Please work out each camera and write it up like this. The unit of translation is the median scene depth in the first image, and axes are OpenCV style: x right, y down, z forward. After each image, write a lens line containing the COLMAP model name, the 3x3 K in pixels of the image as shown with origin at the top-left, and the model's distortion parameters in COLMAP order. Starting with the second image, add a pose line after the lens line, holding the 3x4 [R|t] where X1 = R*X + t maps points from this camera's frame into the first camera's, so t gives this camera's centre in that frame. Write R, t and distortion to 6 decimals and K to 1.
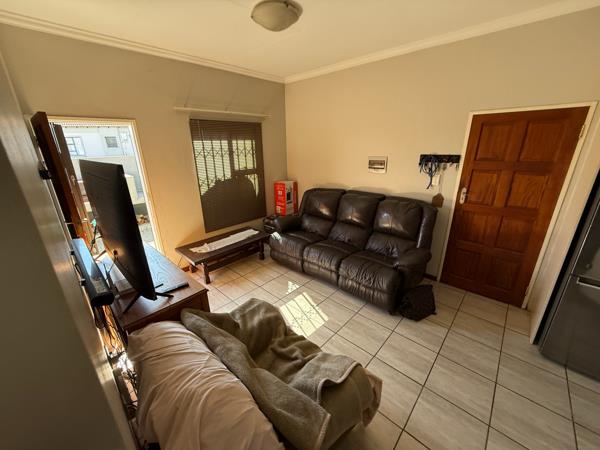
lens RADIAL K [[238.3, 0, 300.0], [0, 238.3, 225.0], [0, 0, 1]] dist [-0.000990, -0.000537]
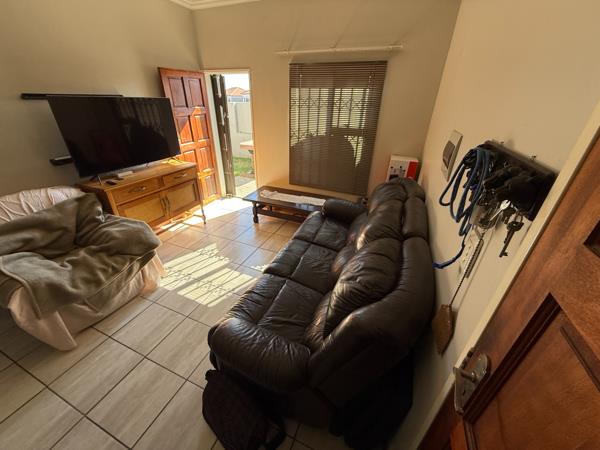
lens RADIAL K [[238.3, 0, 300.0], [0, 238.3, 225.0], [0, 0, 1]] dist [-0.000990, -0.000537]
pose [[0.336998, 0.464930, -0.818701, 0.560866], [-0.326259, 0.873355, 0.361671, -0.201943], [0.883169, 0.145226, 0.446007, 0.597414]]
